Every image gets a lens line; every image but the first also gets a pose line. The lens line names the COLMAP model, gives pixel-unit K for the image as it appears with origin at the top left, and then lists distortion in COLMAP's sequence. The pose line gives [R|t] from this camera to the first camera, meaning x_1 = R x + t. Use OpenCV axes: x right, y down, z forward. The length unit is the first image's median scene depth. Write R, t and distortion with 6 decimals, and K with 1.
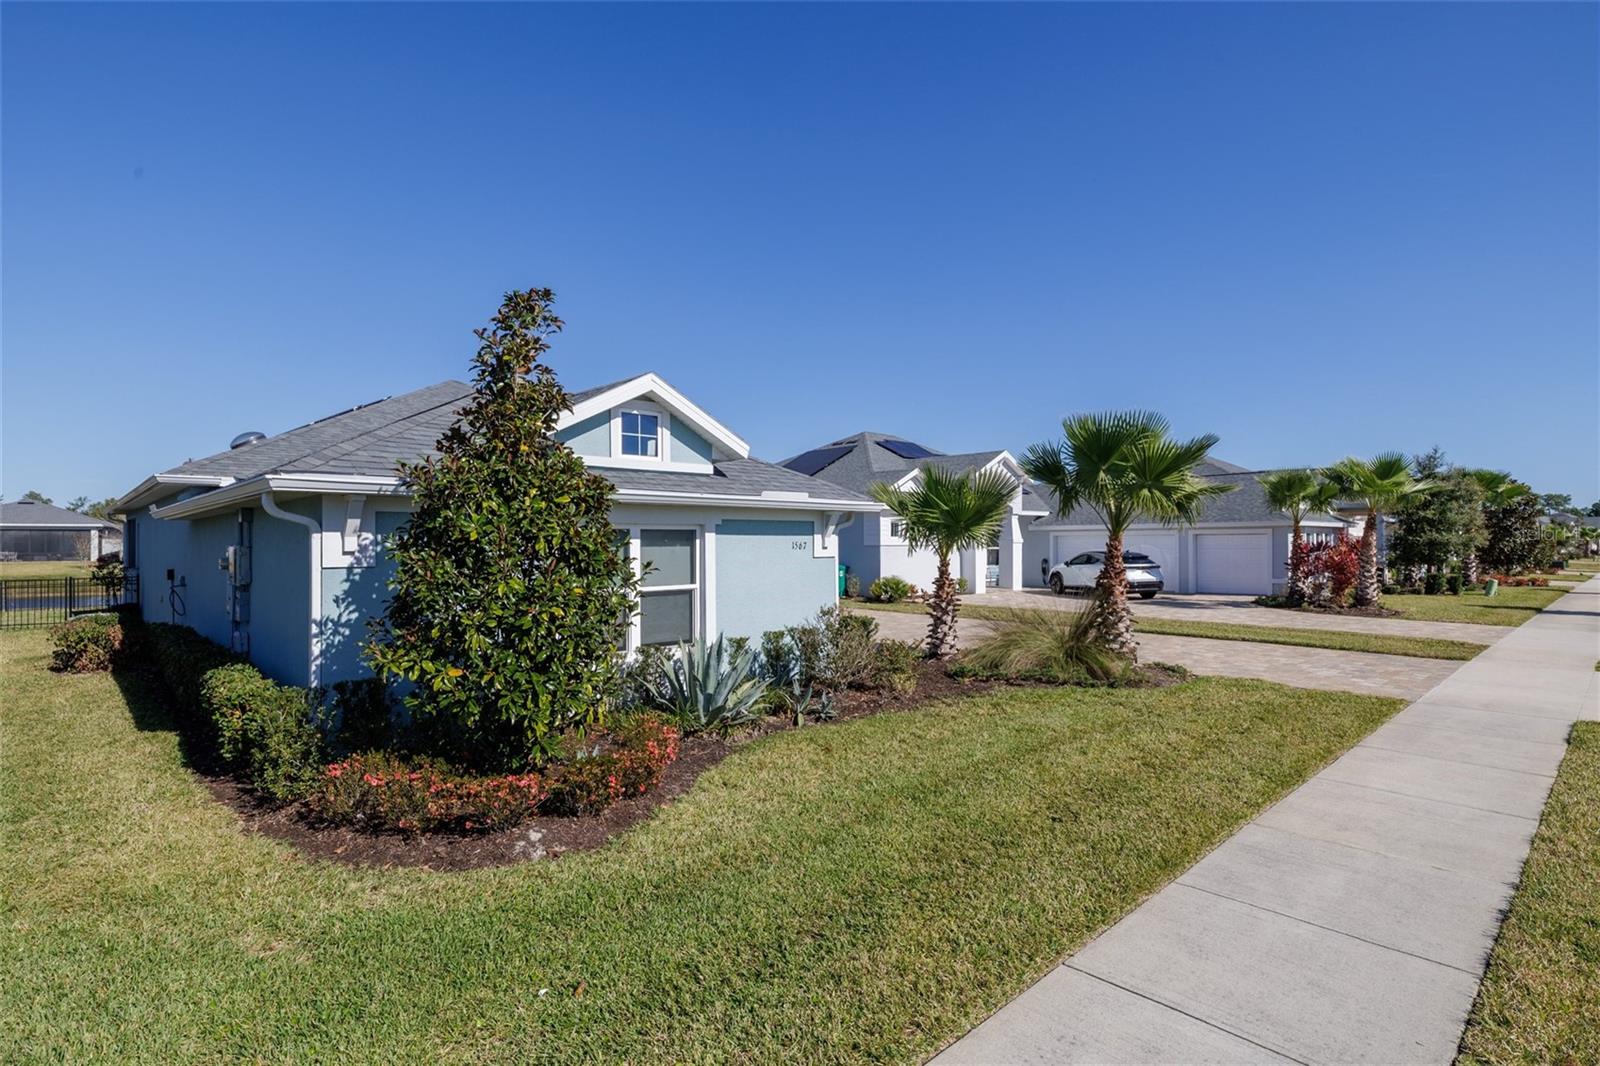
lens RADIAL K [[789.3, 0, 806.4], [0, 789.3, 532.8], [0, 0, 1]] dist [0.000361, 0.000017]
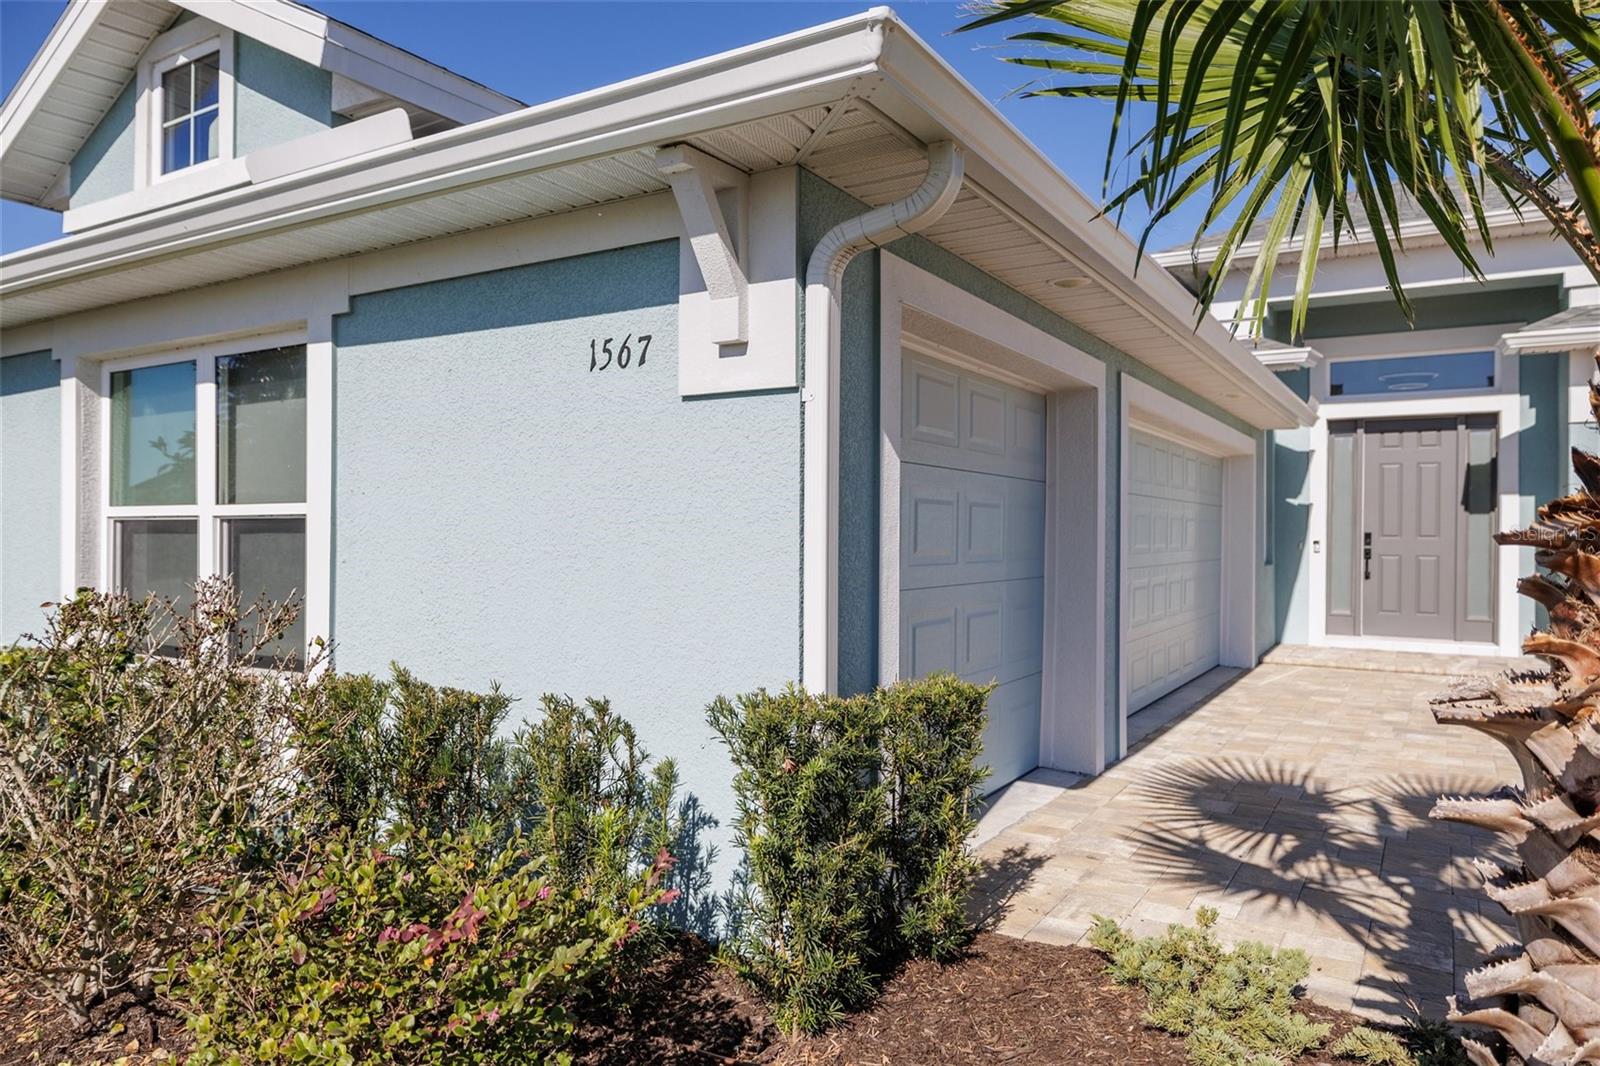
lens RADIAL K [[1039.4, 0, 791.5], [0, 1039.4, 540.4], [0, 0, 1]] dist [0.003438, 0.001262]
pose [[0.263581, 0.013257, -0.964546, 0.346585], [0.008718, 0.999832, 0.016124, 0.076430], [0.964598, -0.012659, 0.263421, 1.085602]]
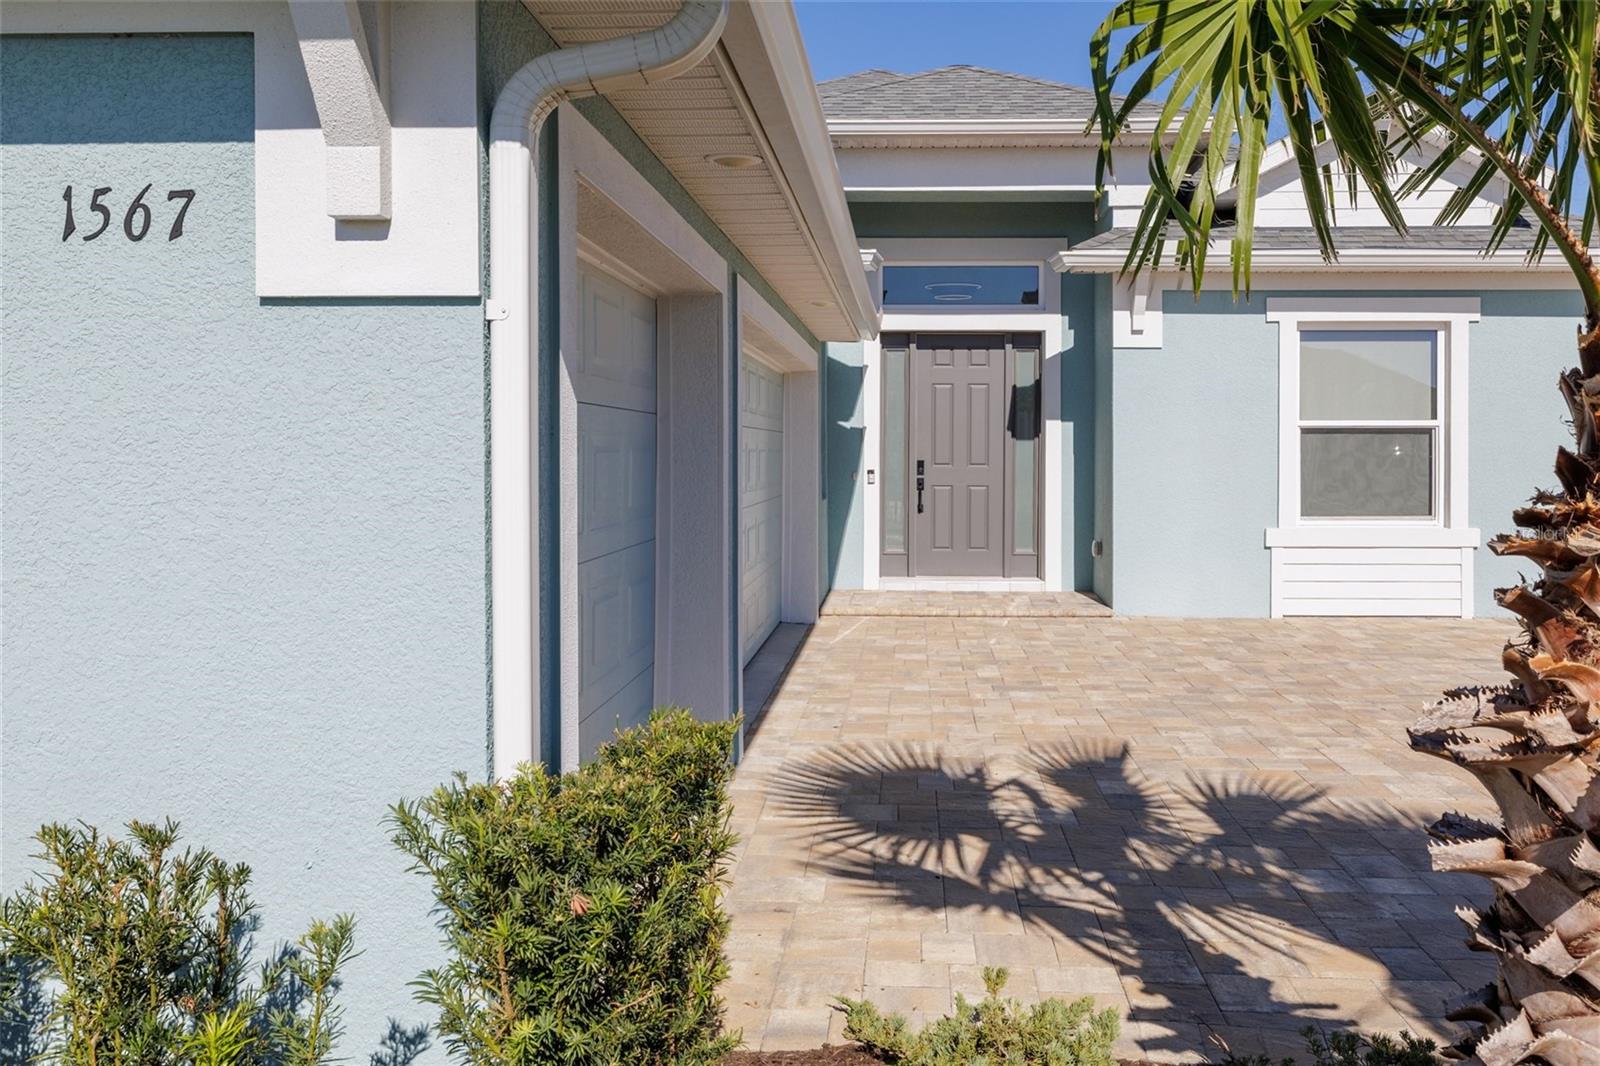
lens RADIAL K [[1321.6, 0, 857.5], [0, 1321.6, 479.4], [0, 0, 1]] dist [0.017470, -0.023929]
pose [[0.703840, 0.022290, -0.710009, 0.280355], [0.005206, 0.999319, 0.036533, 0.061752], [0.710339, -0.029410, 0.703245, 1.039337]]
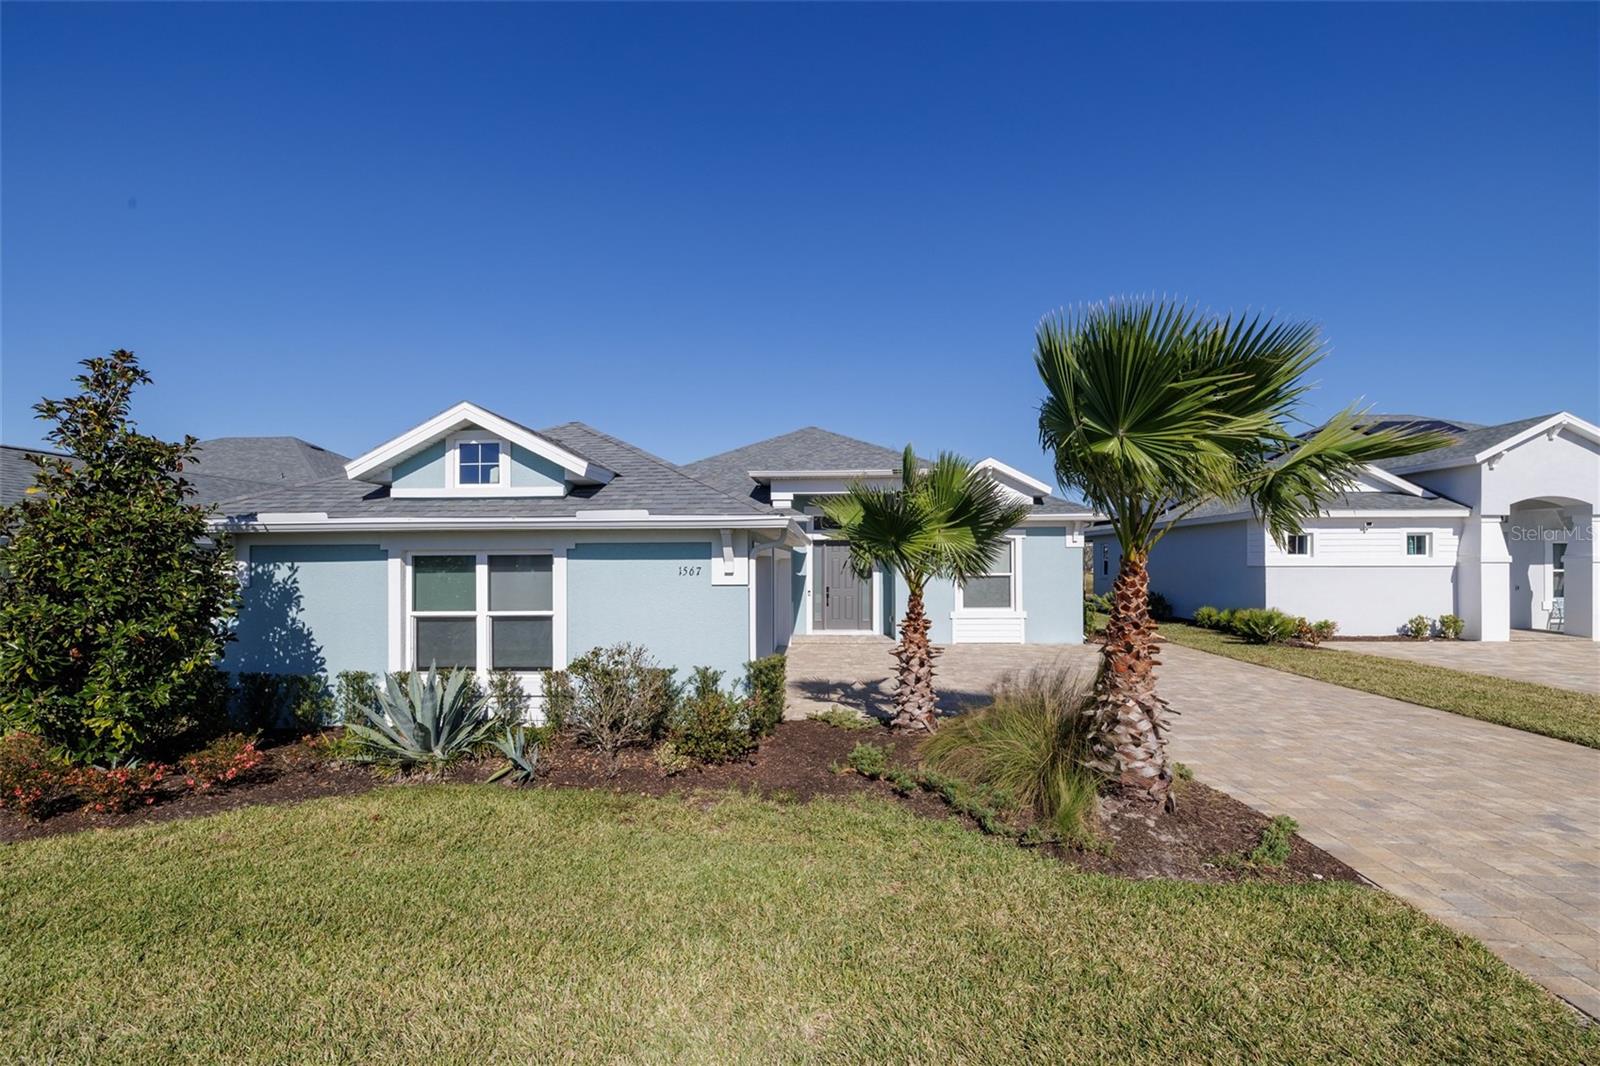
lens RADIAL K [[680.0, 0, 797.3], [0, 680.0, 563.2], [0, 0, 1]] dist [0.002247, 0.000145]
pose [[0.700649, 0.000699, -0.713506, 0.673322], [0.011336, 0.999862, 0.012111, -0.000204], [0.713416, -0.016574, 0.700545, 0.635618]]
